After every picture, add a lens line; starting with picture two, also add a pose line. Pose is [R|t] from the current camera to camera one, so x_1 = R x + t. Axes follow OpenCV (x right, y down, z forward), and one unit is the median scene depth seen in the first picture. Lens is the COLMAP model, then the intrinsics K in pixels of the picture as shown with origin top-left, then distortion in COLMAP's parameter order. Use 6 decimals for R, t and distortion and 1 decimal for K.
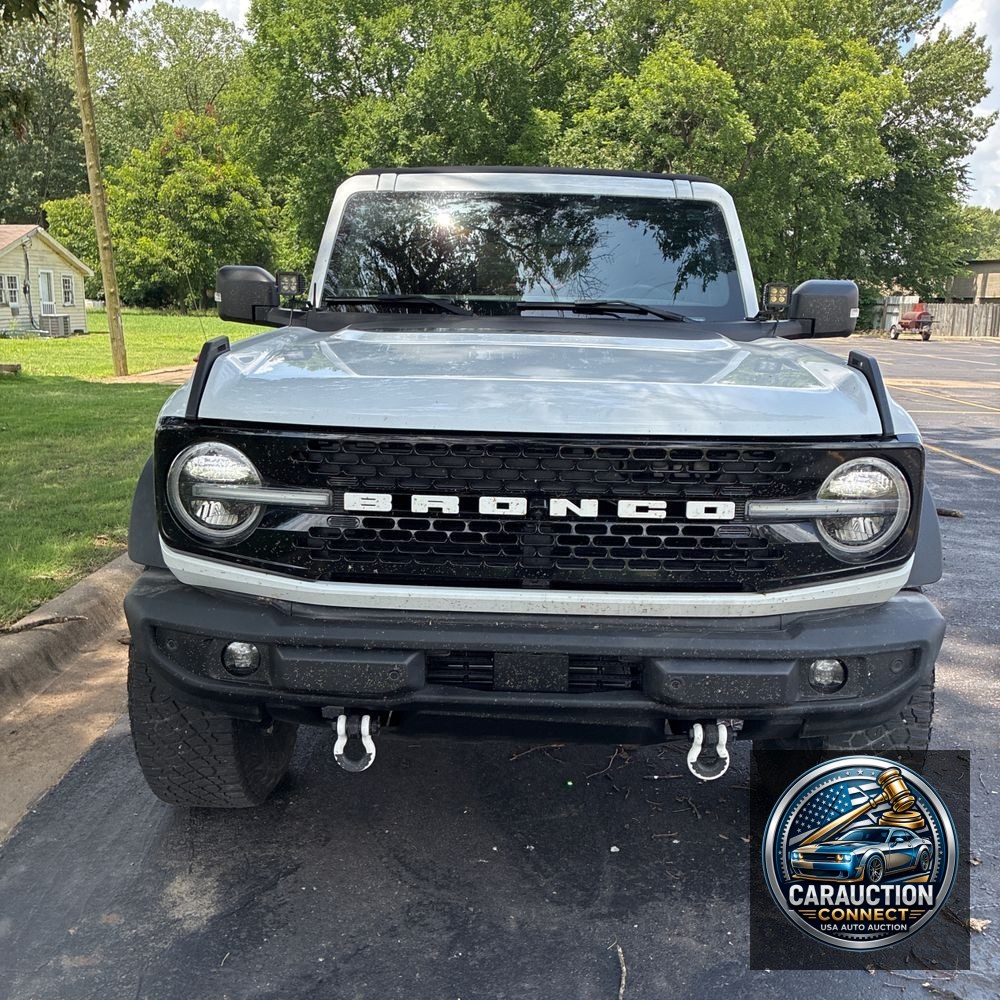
lens RADIAL K [[1008.1, 0, 500.2], [0, 1008.1, 505.5], [0, 0, 1]] dist [0.027753, 0.000000]
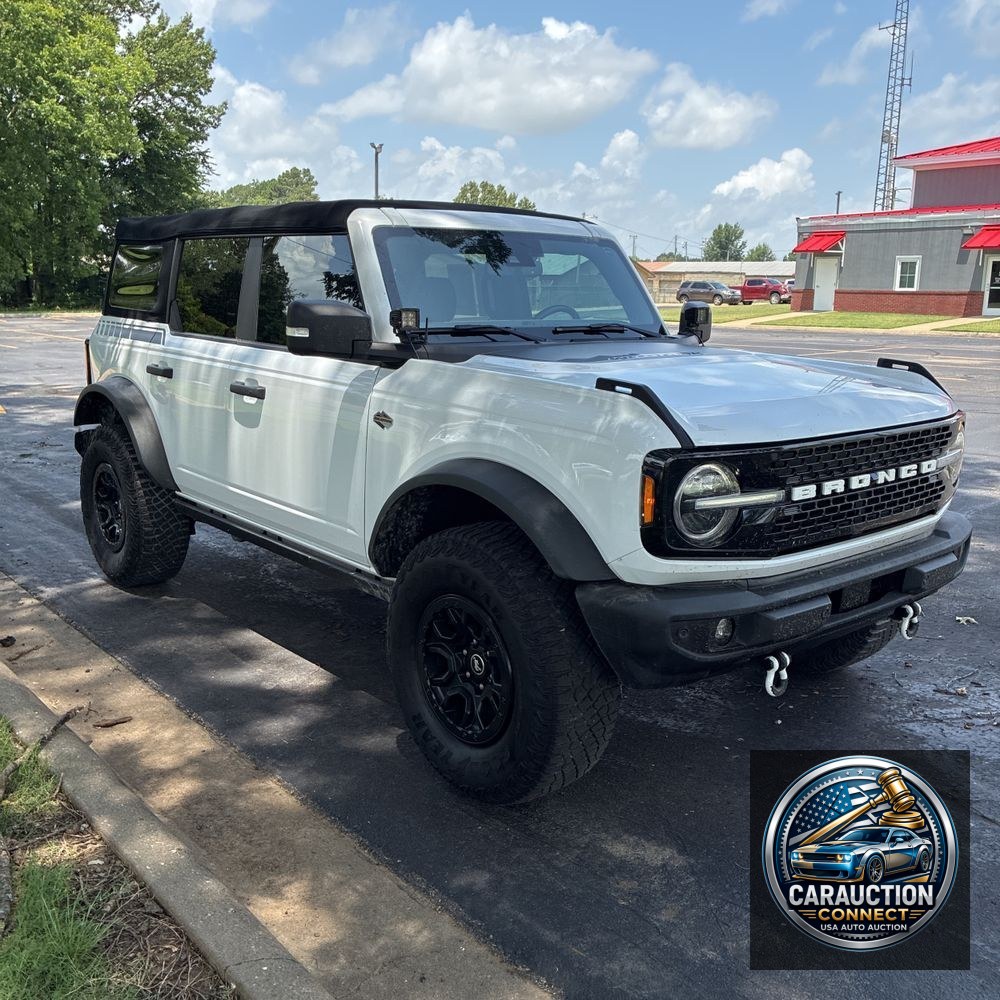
lens RADIAL K [[1008.1, 0, 503.6], [0, 1008.1, 492.7], [0, 0, 1]] dist [0.027753, 0.000000]
pose [[0.752964, -0.144717, 0.641952, -1.068395], [0.137085, 0.988612, 0.062073, -0.116854], [-0.643624, 0.041263, 0.764228, 0.169352]]
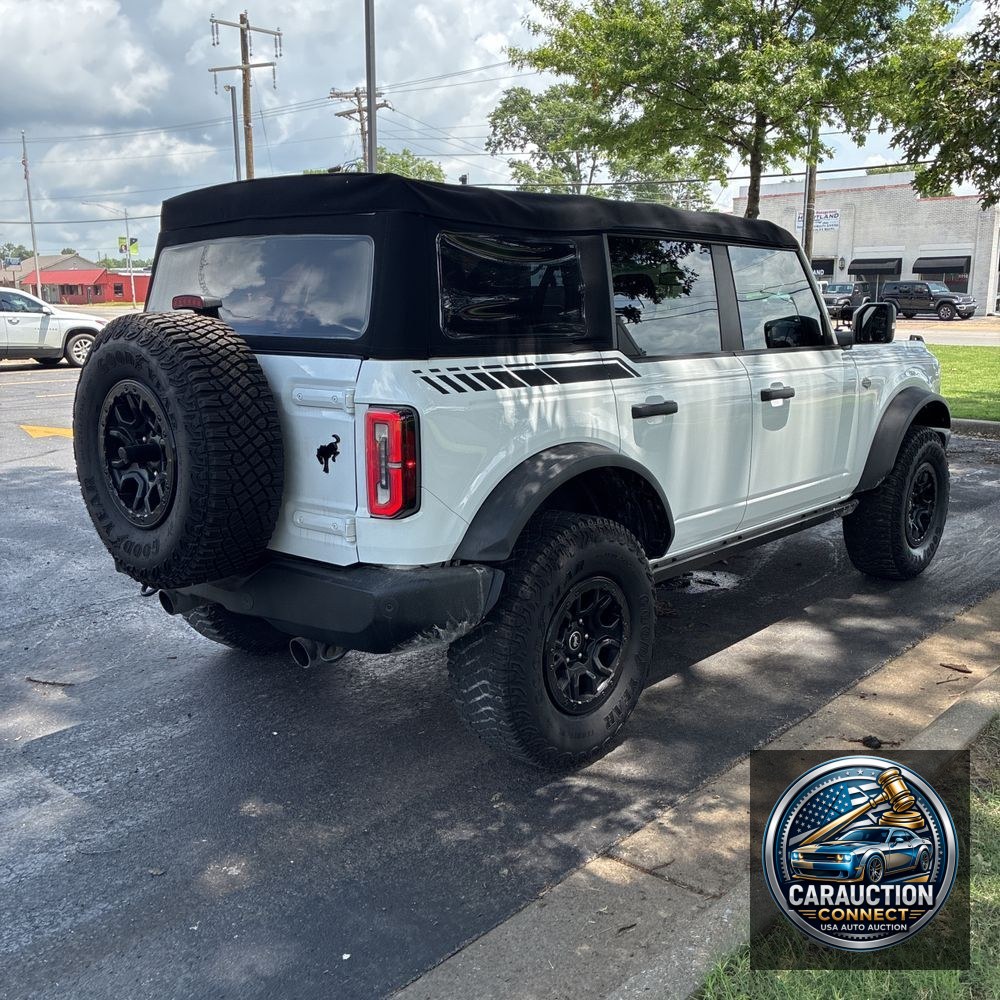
lens RADIAL K [[1008.1, 0, 496.3], [0, 1008.1, 496.7], [0, 0, 1]] dist [0.027753, 0.000000]
pose [[-0.742136, -0.146094, 0.654133, -1.099626], [0.126546, 0.927861, 0.350799, -0.731649], [-0.658194, 0.343119, -0.670112, 3.180491]]
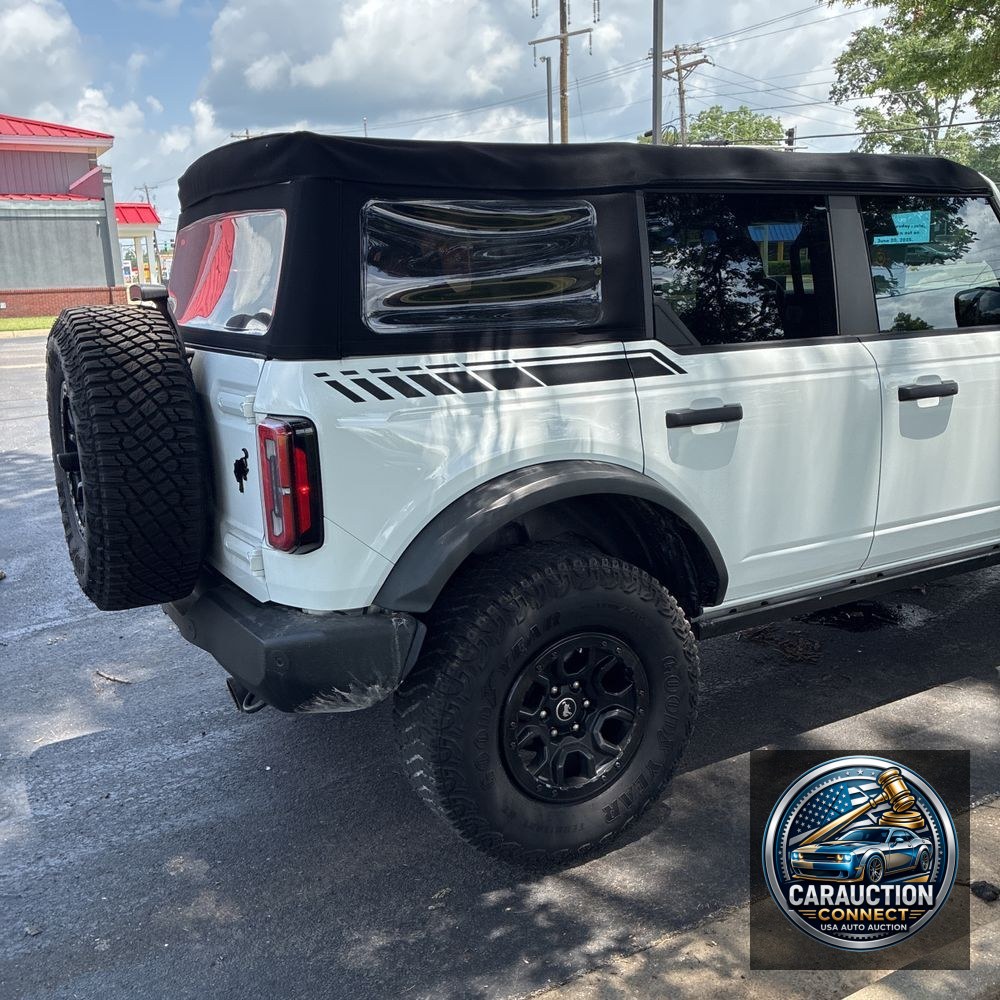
lens RADIAL K [[1008.1, 0, 492.3], [0, 1008.1, 495.8], [0, 0, 1]] dist [0.027753, 0.000000]
pose [[-0.494842, -0.192129, 0.847477, -1.150869], [0.201154, 0.923437, 0.326804, -0.642597], [-0.845380, 0.332190, -0.418308, 2.715489]]
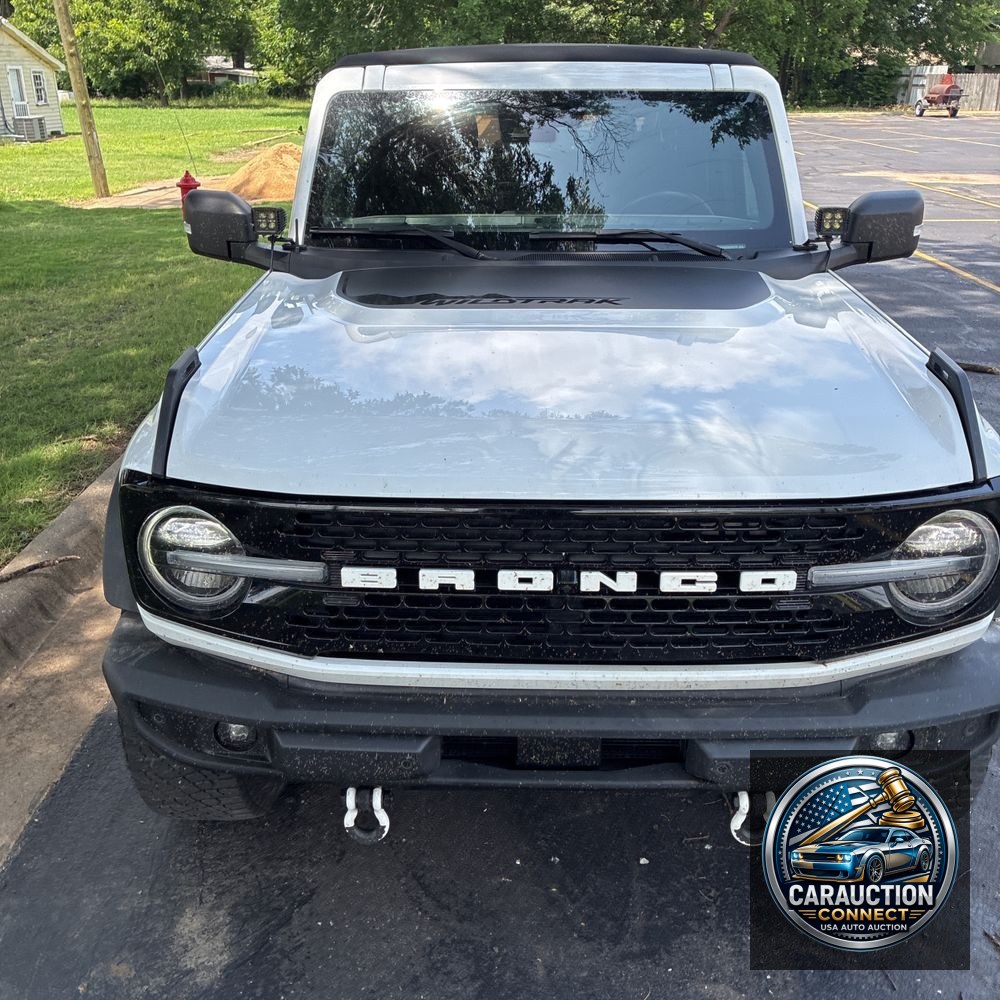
lens RADIAL K [[1008.1, 0, 488.7], [0, 1008.1, 494.7], [0, 0, 1]] dist [0.027753, 0.000000]
pose [[0.999665, -0.019466, -0.017037, -0.010126], [0.022311, 0.982110, 0.186982, -0.187265], [0.013093, -0.187299, 0.982216, 0.133780]]
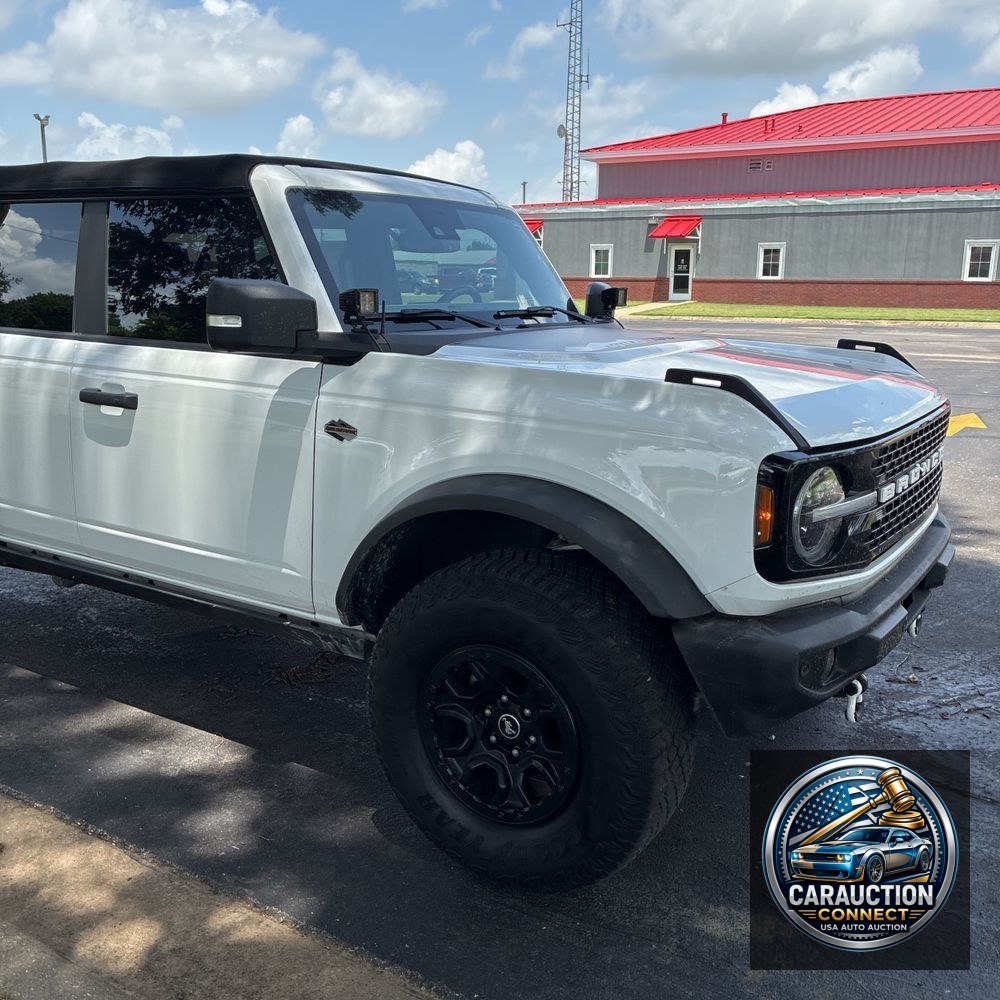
lens RADIAL K [[1008.1, 0, 490.4], [0, 1008.1, 506.1], [0, 0, 1]] dist [0.027753, 0.000000]
pose [[0.537273, -0.204253, 0.818302, -1.119143], [0.174680, 0.976143, 0.128962, -0.183689], [-0.825121, 0.073653, 0.560135, 0.575153]]
